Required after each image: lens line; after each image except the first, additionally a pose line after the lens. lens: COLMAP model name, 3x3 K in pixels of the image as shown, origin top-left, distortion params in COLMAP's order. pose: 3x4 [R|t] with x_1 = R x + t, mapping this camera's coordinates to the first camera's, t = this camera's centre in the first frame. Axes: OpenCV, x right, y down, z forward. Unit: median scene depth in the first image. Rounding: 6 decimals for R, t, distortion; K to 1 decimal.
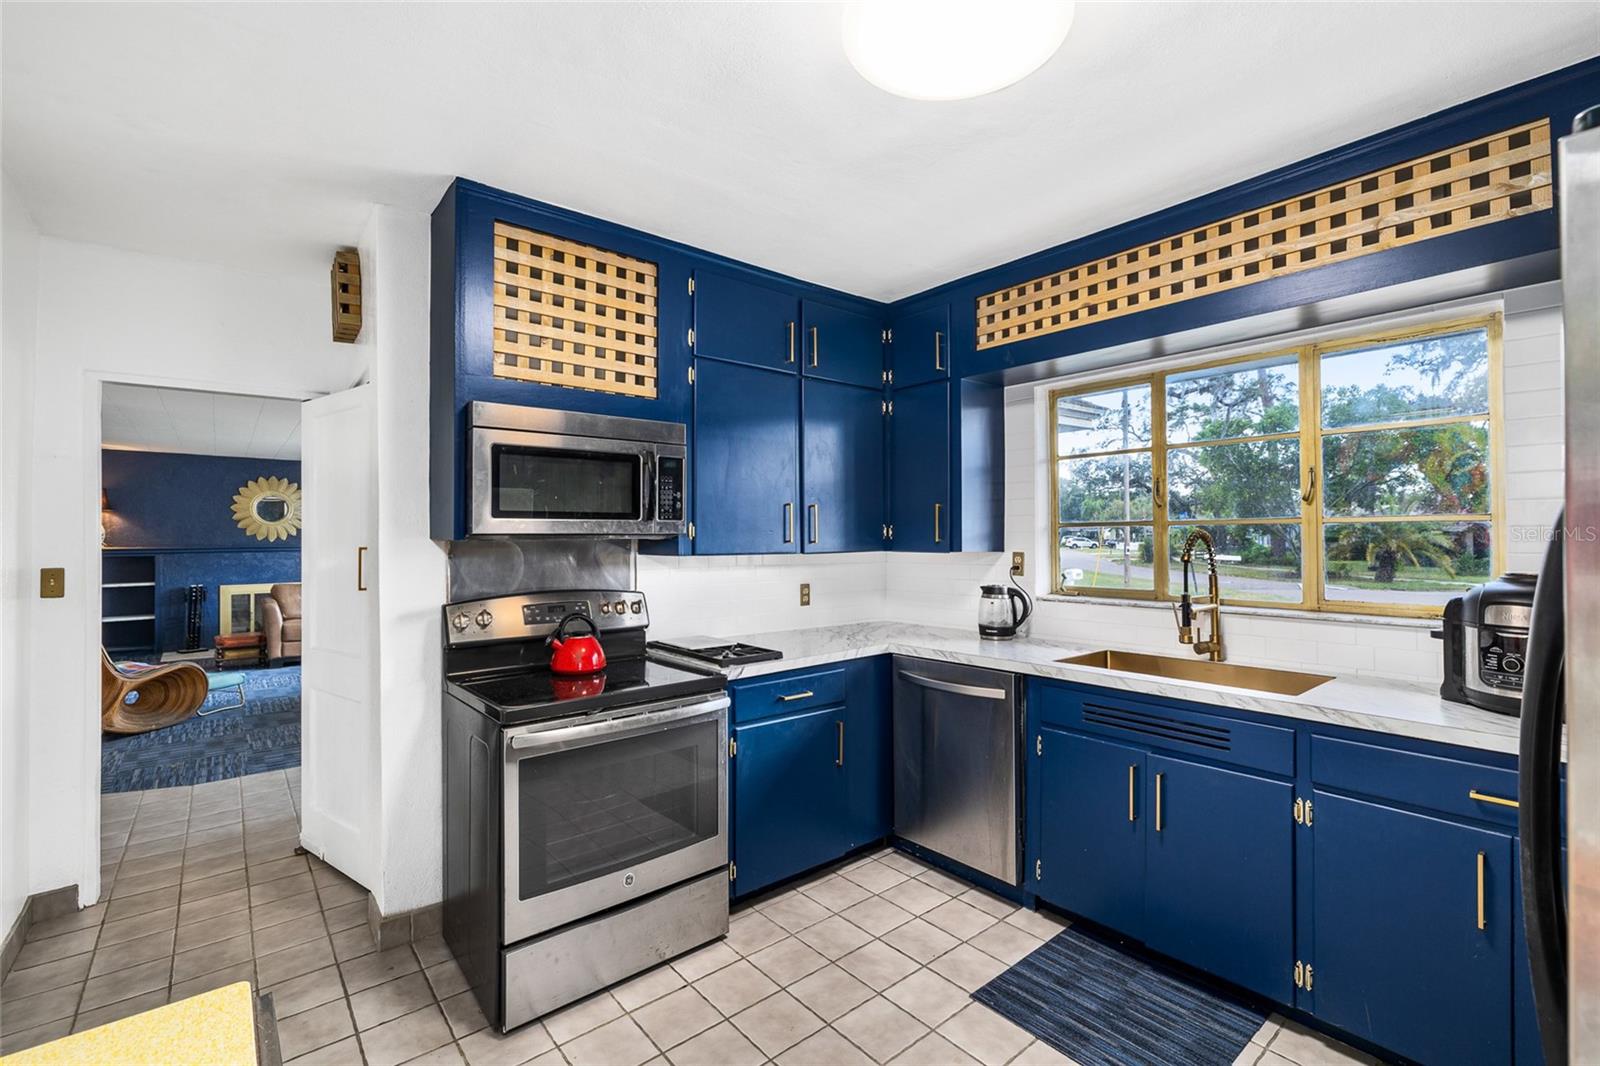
lens RADIAL K [[711.3, 0, 803.5], [0, 711.3, 521.8], [0, 0, 1]] dist [0.000237, 0.000377]
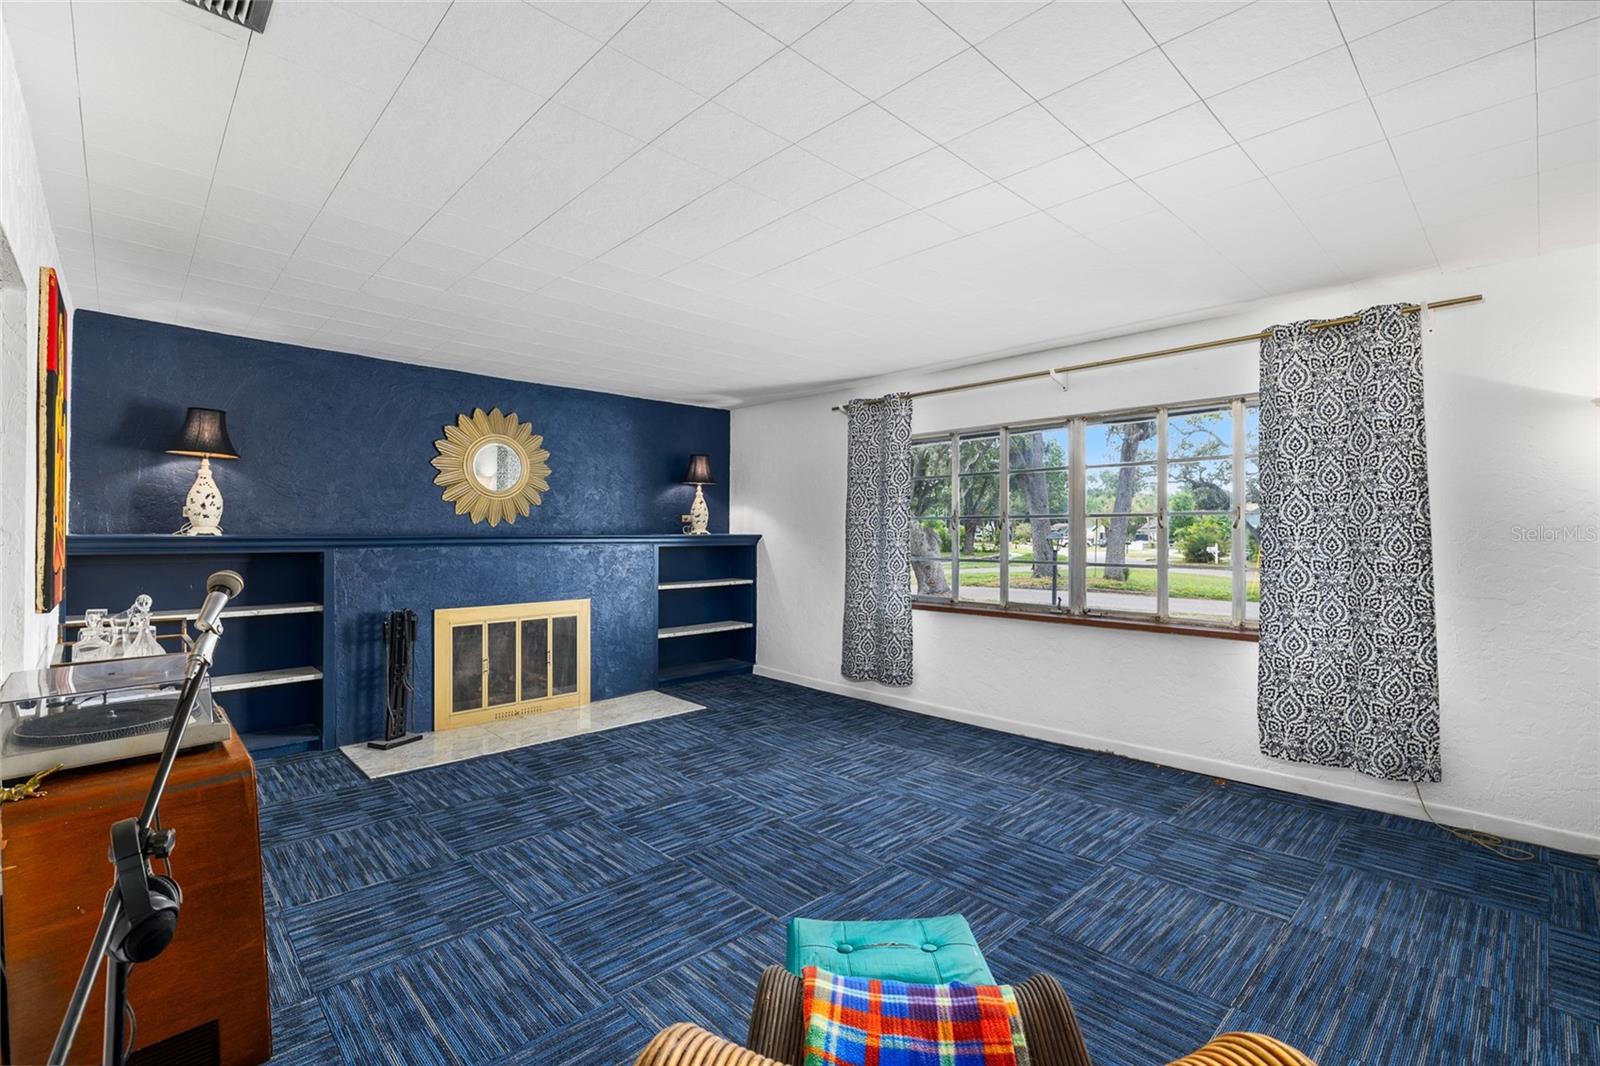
lens RADIAL K [[711.3, 0, 803.5], [0, 711.3, 521.8], [0, 0, 1]] dist [0.000237, 0.000377]
pose [[0.997346, 0.009053, 0.072246, -0.579945], [-0.009510, 0.999937, 0.005987, 0.019705], [-0.072188, -0.006658, 0.997369, 0.455996]]
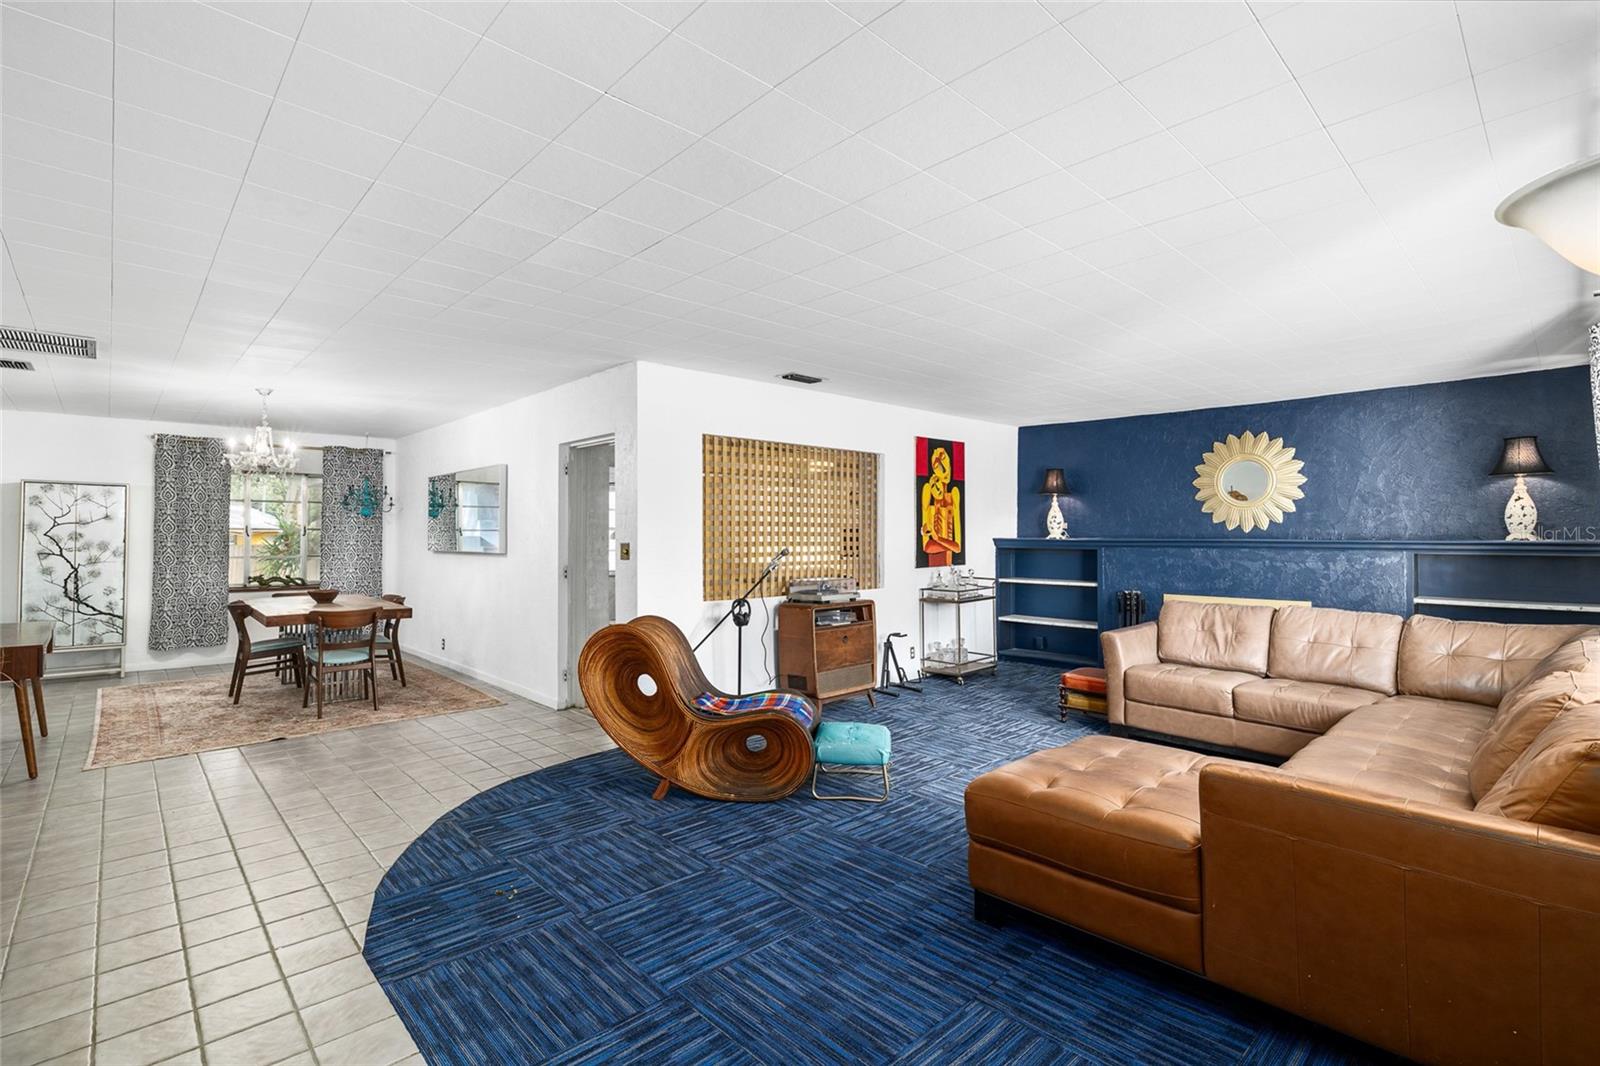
lens RADIAL K [[735.4, 0, 800.0], [0, 735.4, 533.0], [0, 0, 1]] dist [-0.000307, -0.000013]
pose [[0.062487, 0.002912, -0.998042, -0.114807], [0.019702, 0.999797, 0.004150, 0.018670], [0.997851, -0.019923, 0.062417, 0.588251]]
